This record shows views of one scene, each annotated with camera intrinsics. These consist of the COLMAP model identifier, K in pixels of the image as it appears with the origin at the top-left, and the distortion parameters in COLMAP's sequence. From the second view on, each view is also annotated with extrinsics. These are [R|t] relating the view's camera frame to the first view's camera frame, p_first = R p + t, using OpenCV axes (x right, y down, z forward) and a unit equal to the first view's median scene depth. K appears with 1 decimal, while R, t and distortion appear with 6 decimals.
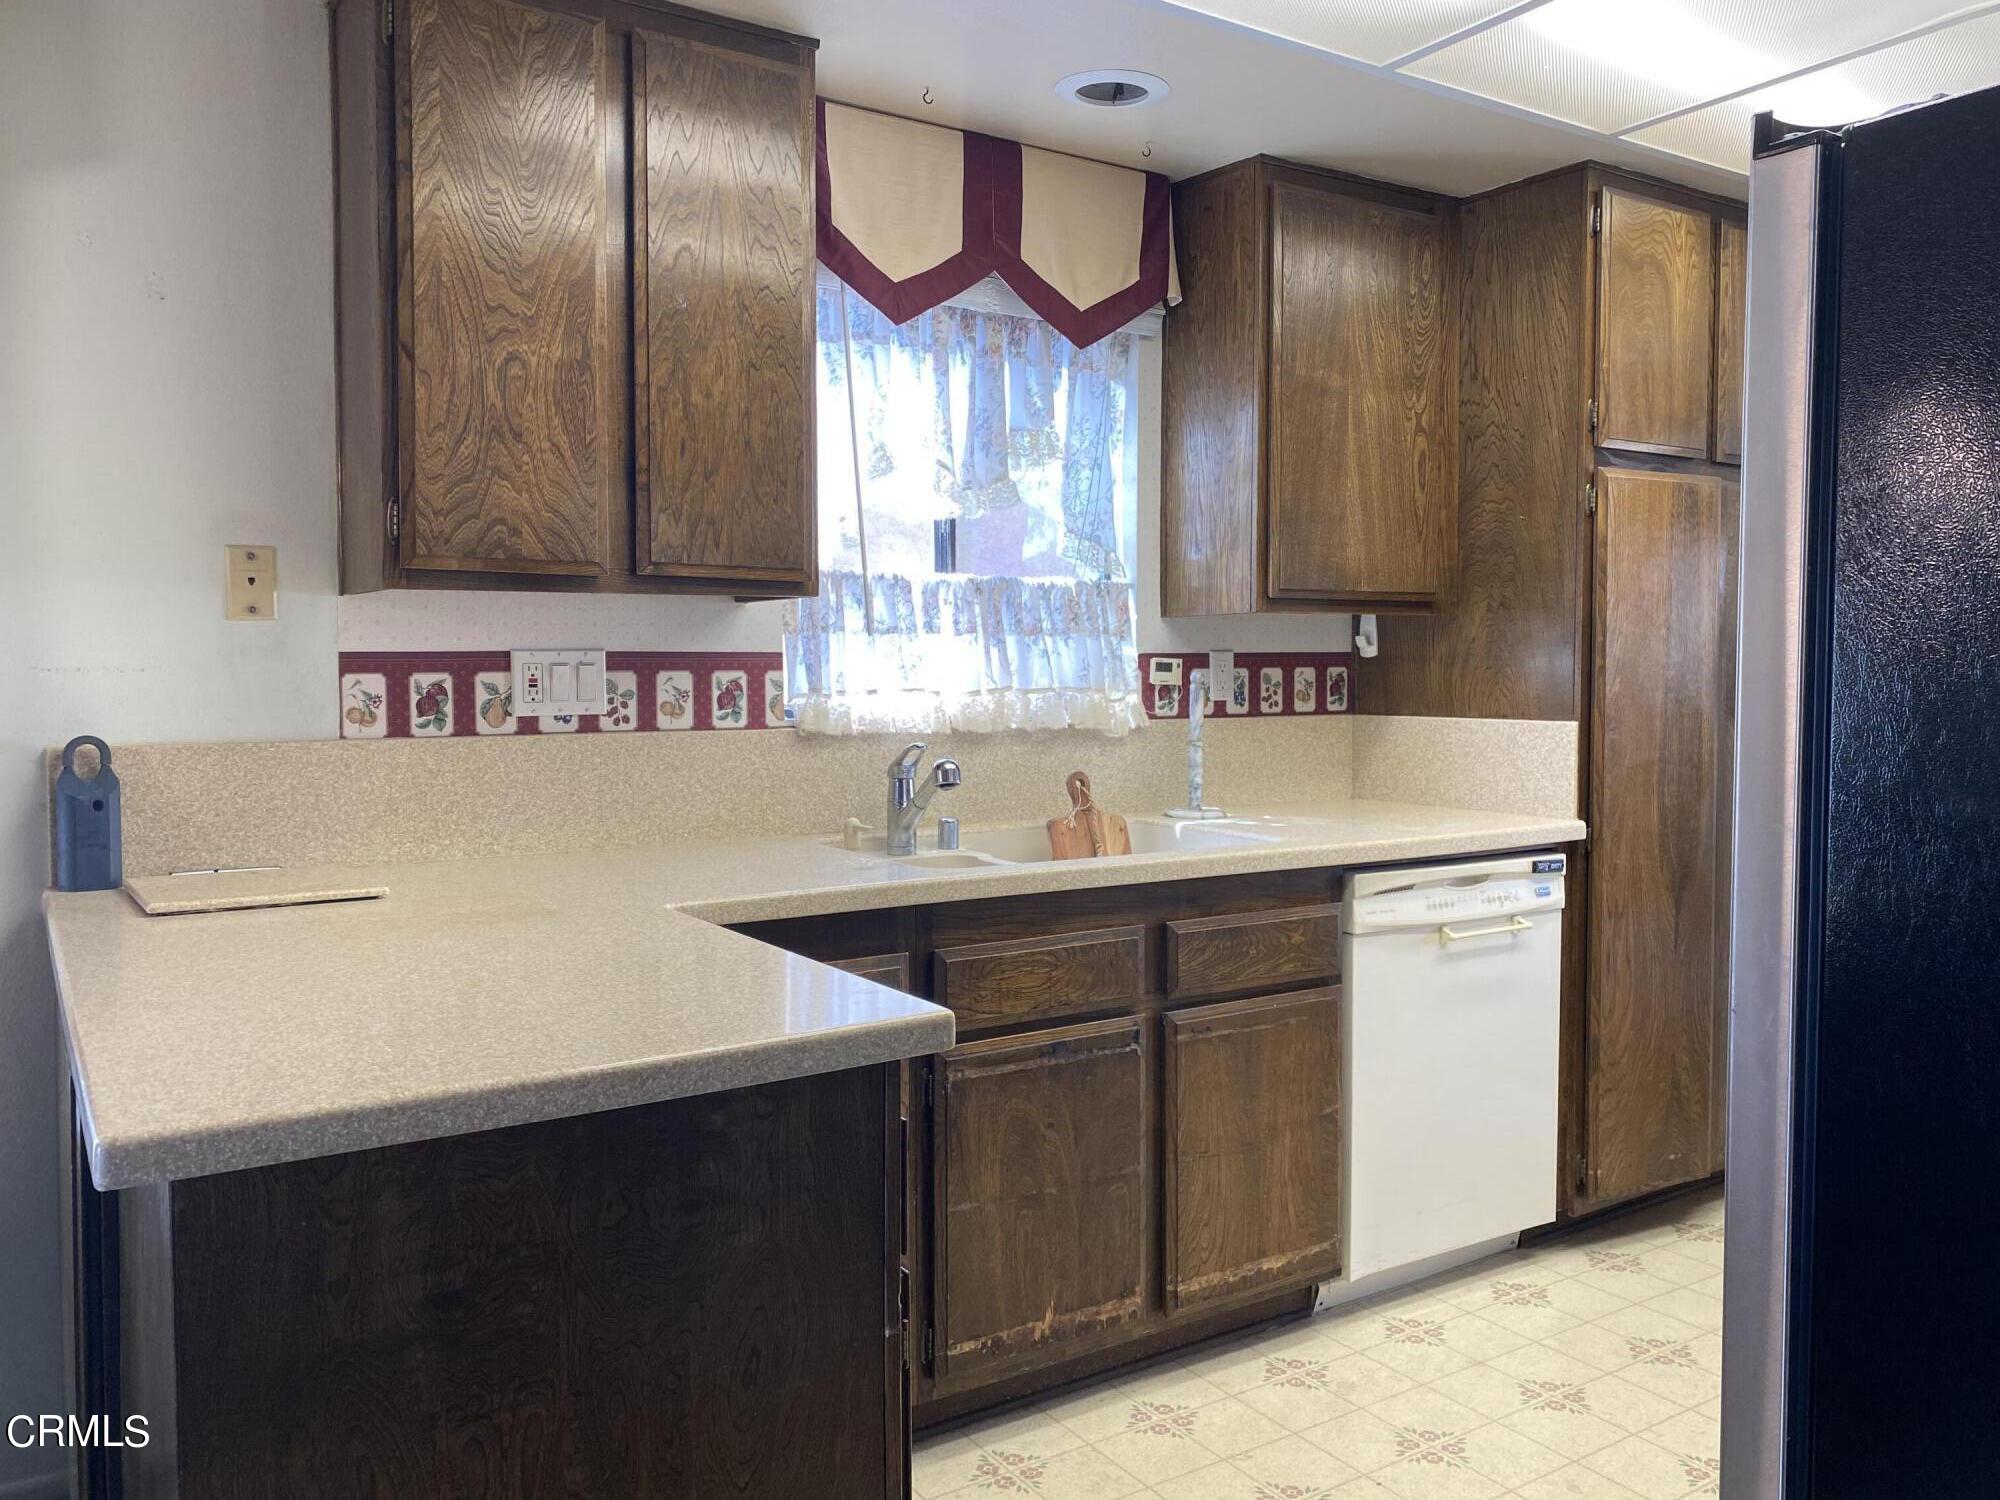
lens RADIAL K [[1519.3, 0, 1008.3], [0, 1519.3, 743.5], [0, 0, 1]] dist [0.027174, -0.024437]
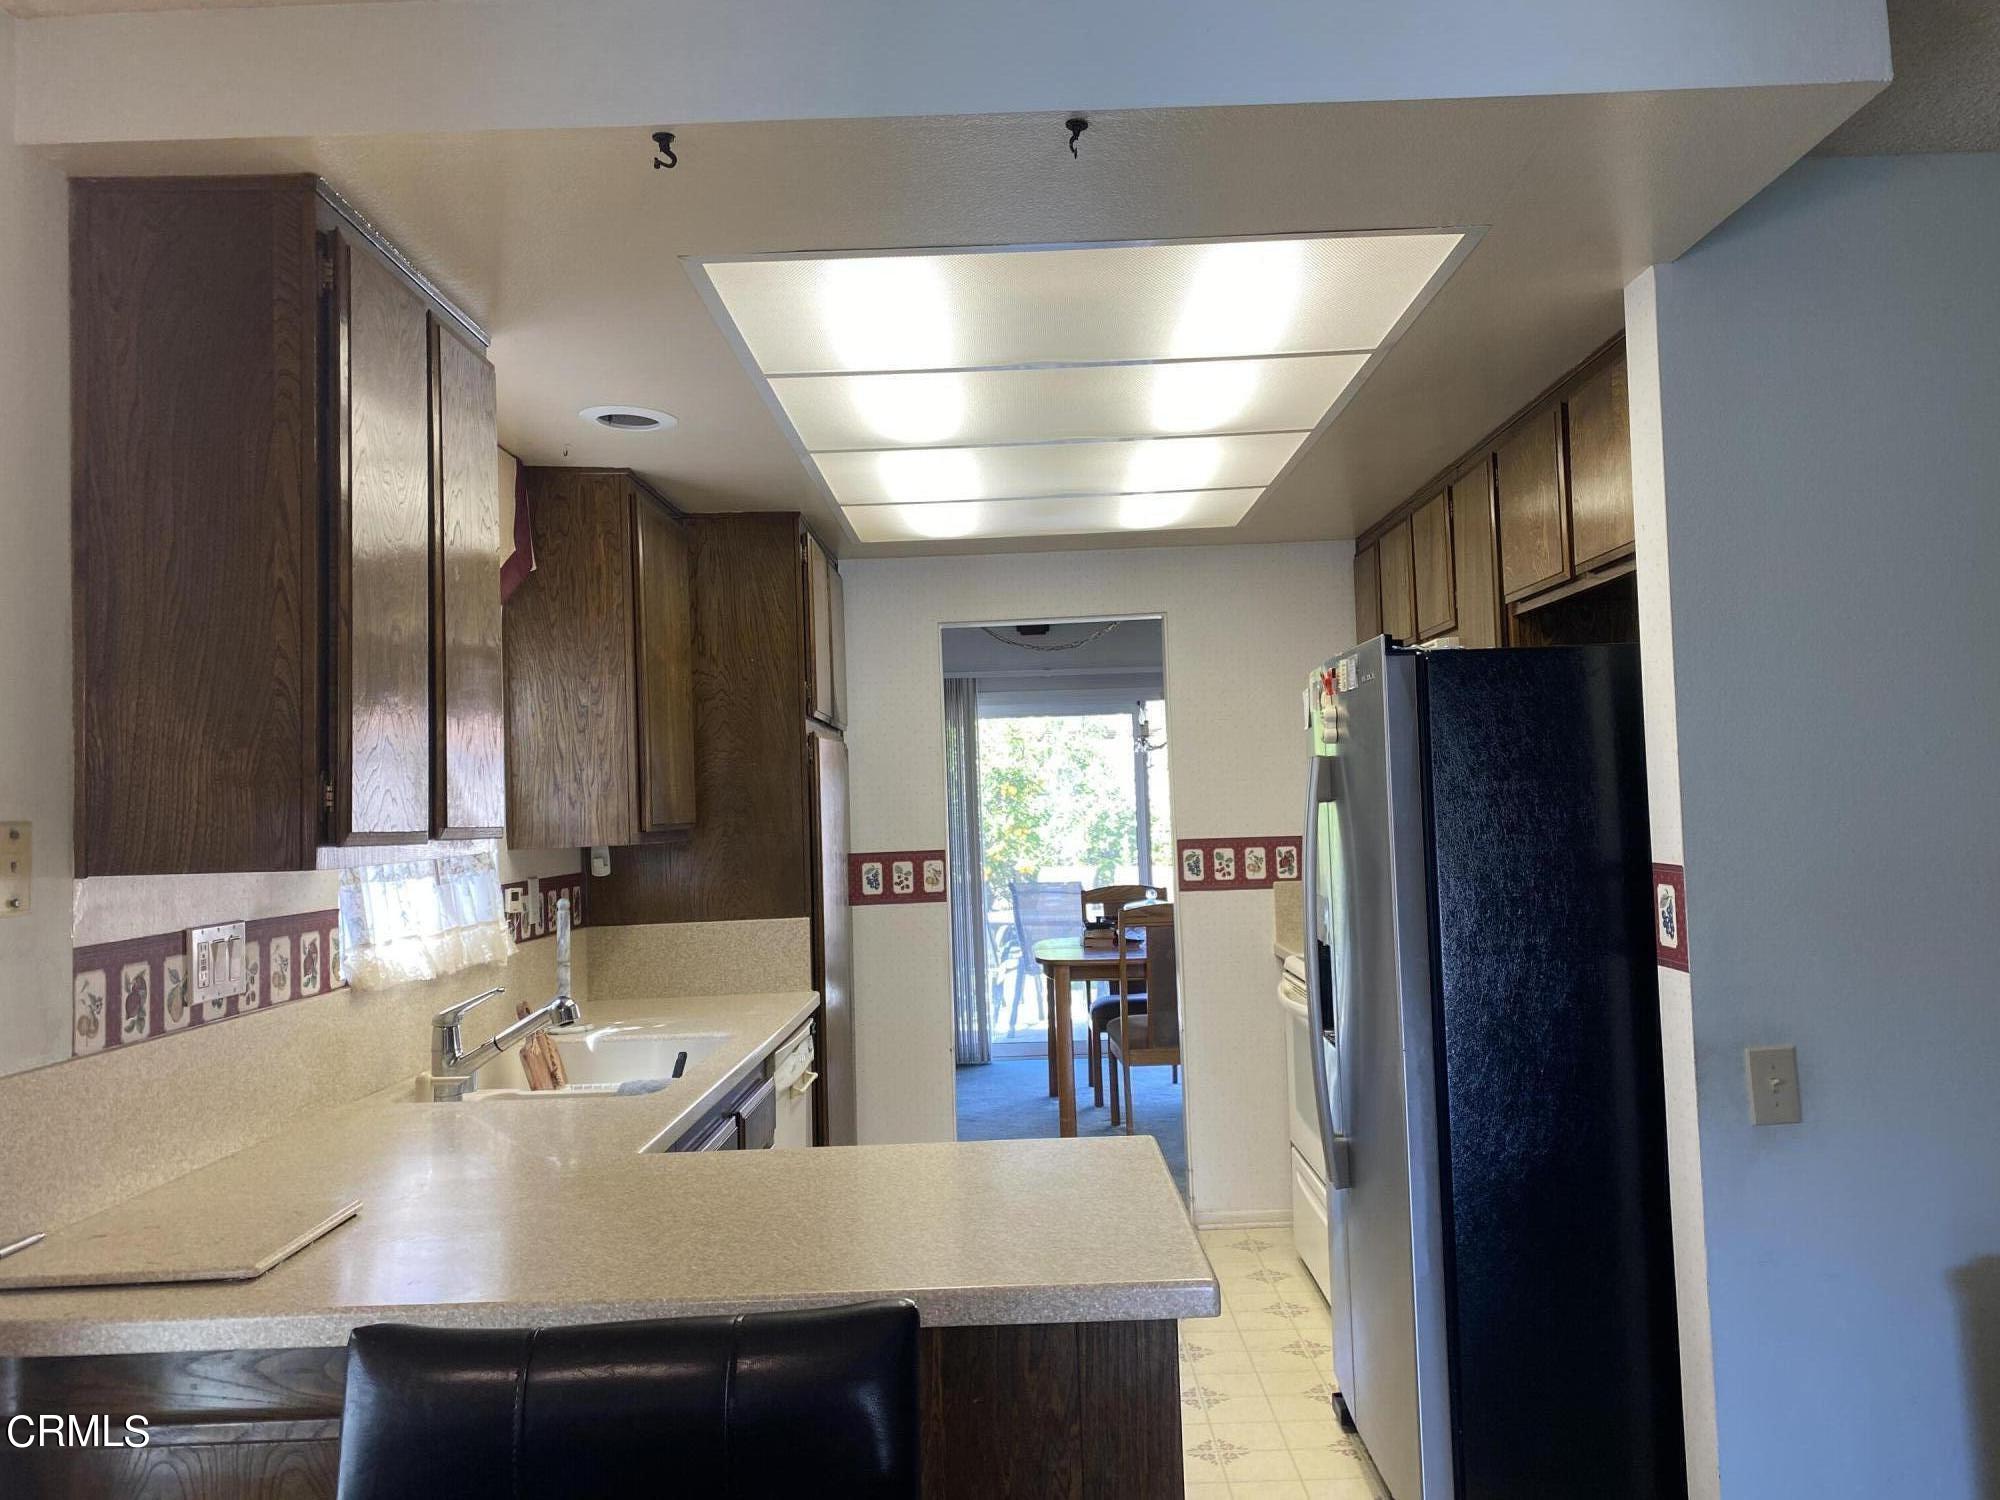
lens RADIAL K [[1519.3, 0, 1002.3], [0, 1519.3, 730.5], [0, 0, 1]] dist [0.027174, -0.024437]
pose [[0.554789, 0.026872, 0.831557, -0.749587], [0.077336, 0.993485, -0.083701, -0.061301], [-0.828389, 0.110746, 0.549097, 0.123179]]
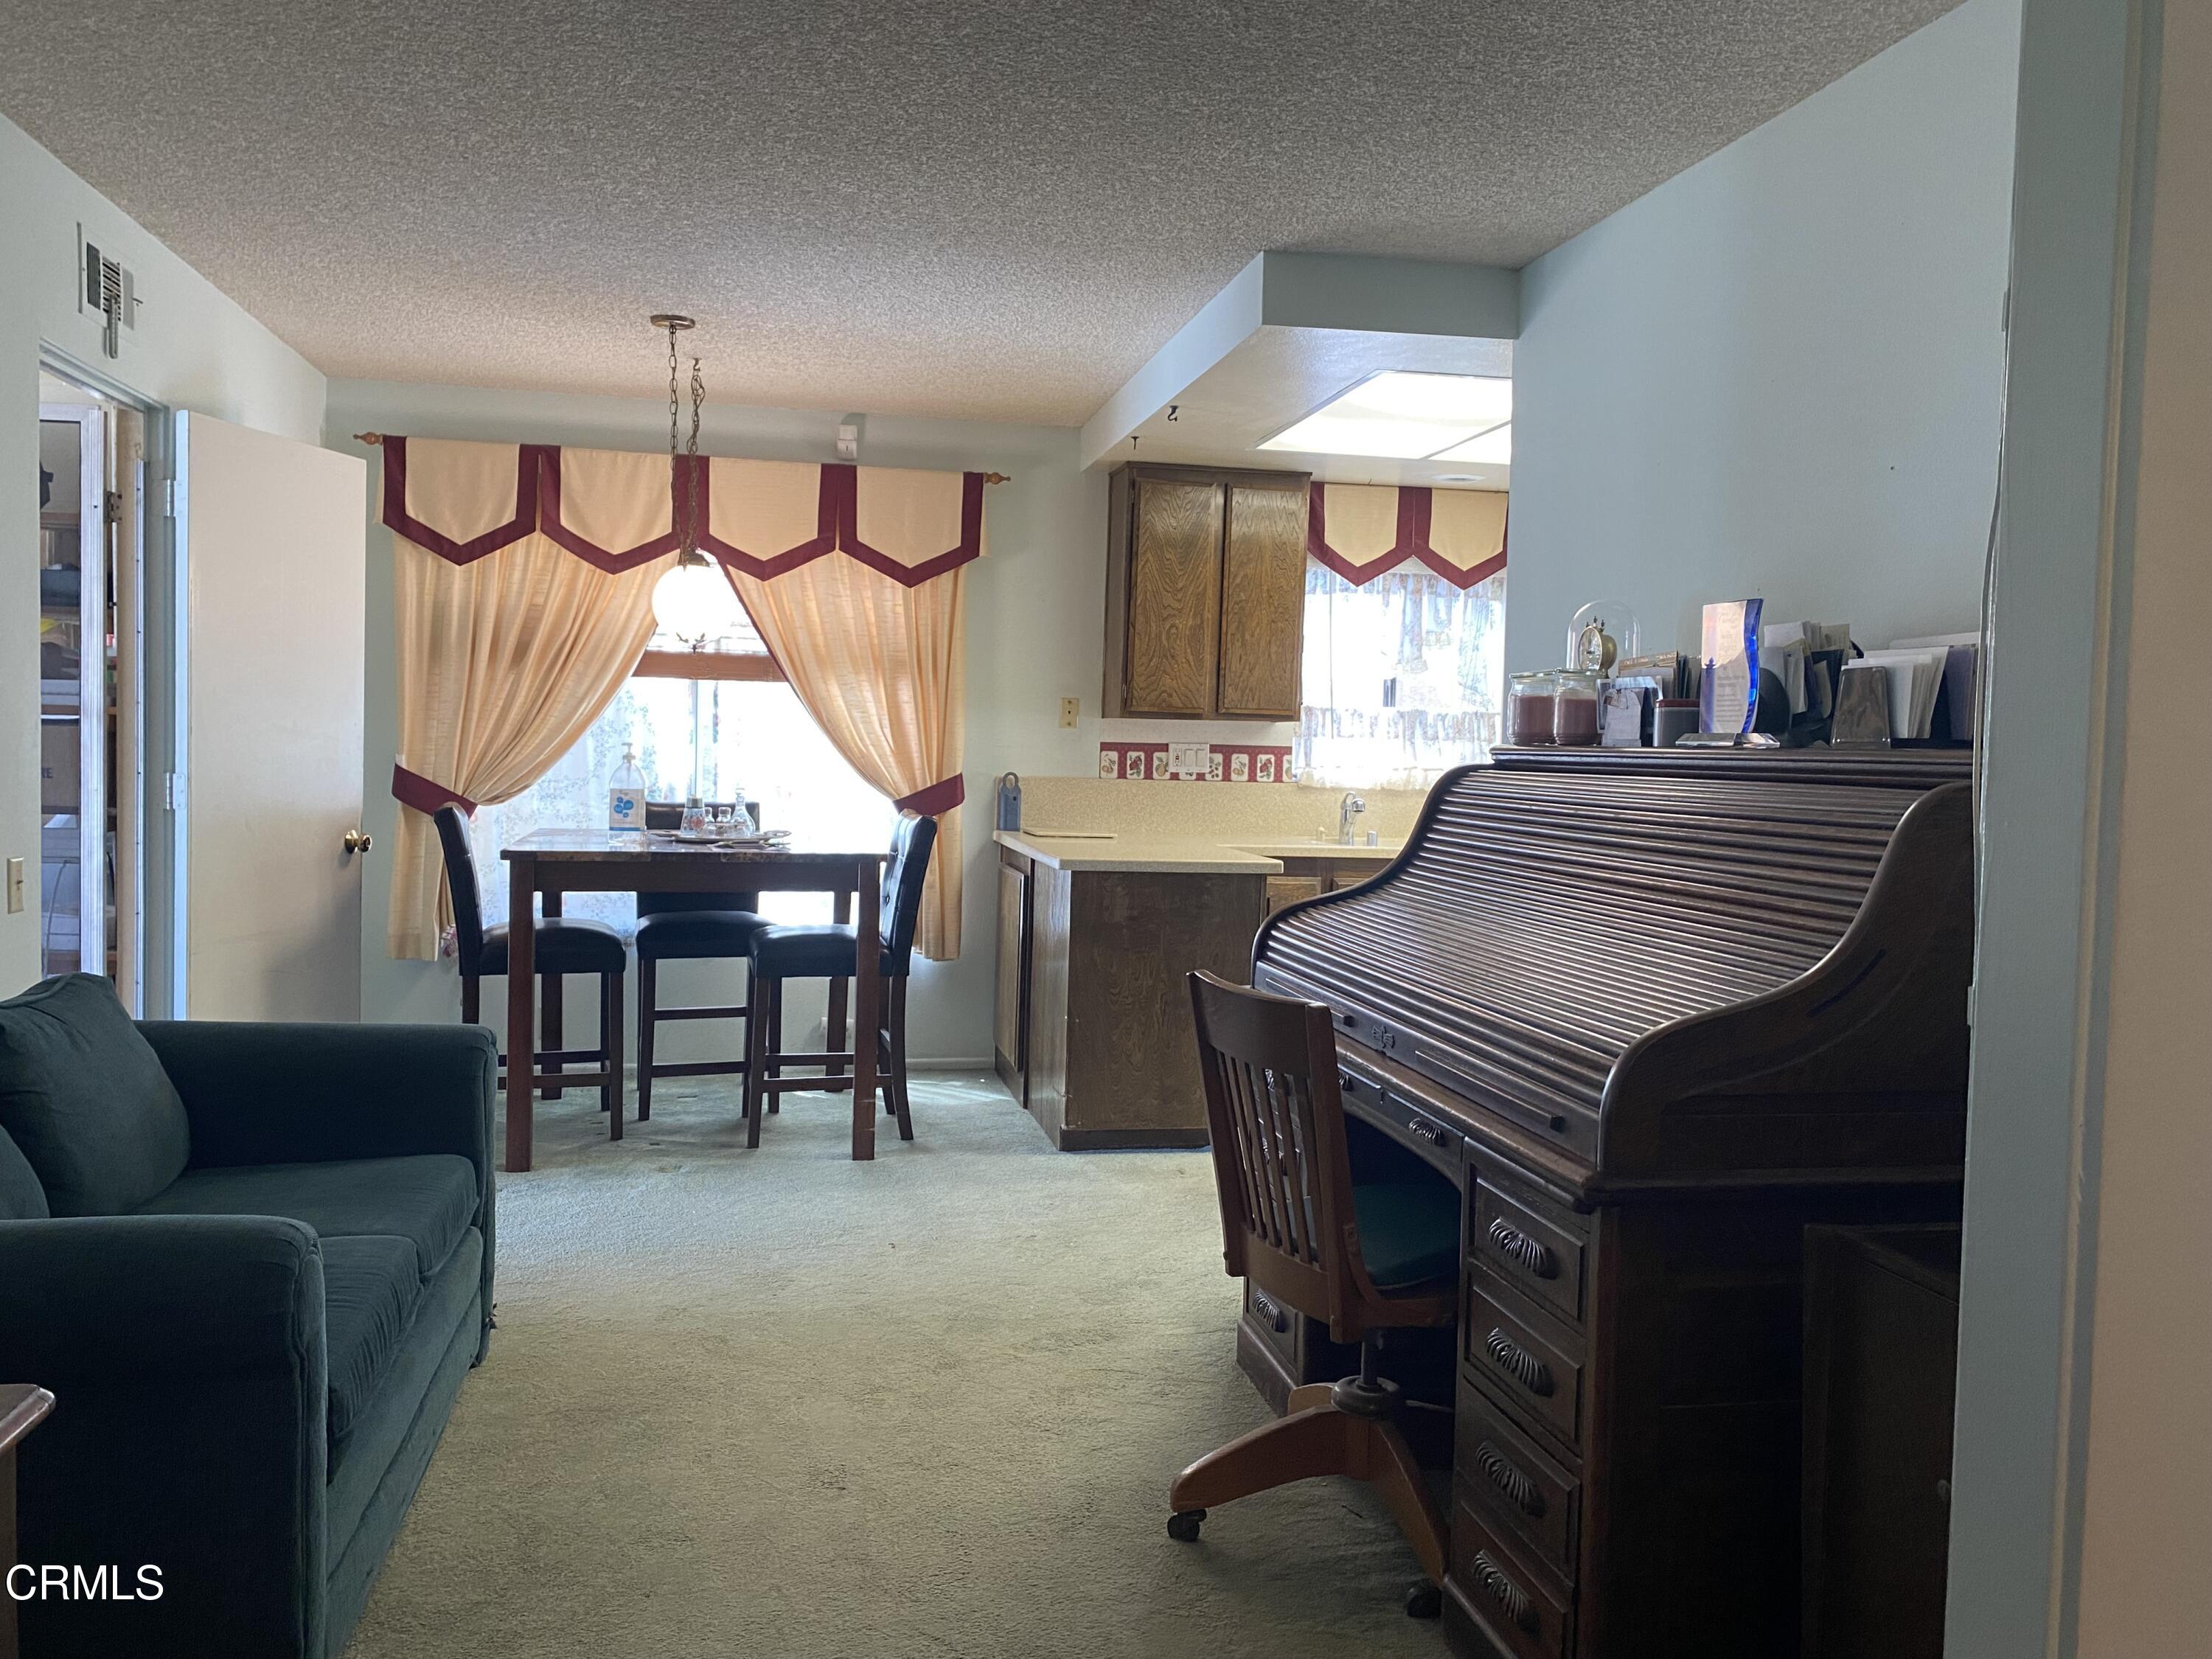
lens RADIAL K [[1680.4, 0, 1110.3], [0, 1680.4, 830.4], [0, 0, 1]] dist [0.027174, -0.024437]
pose [[0.929629, 0.046102, -0.365603, 0.490533], [-0.046755, 0.998881, 0.007074, 0.052950], [0.365520, 0.010518, 0.930744, -1.299727]]
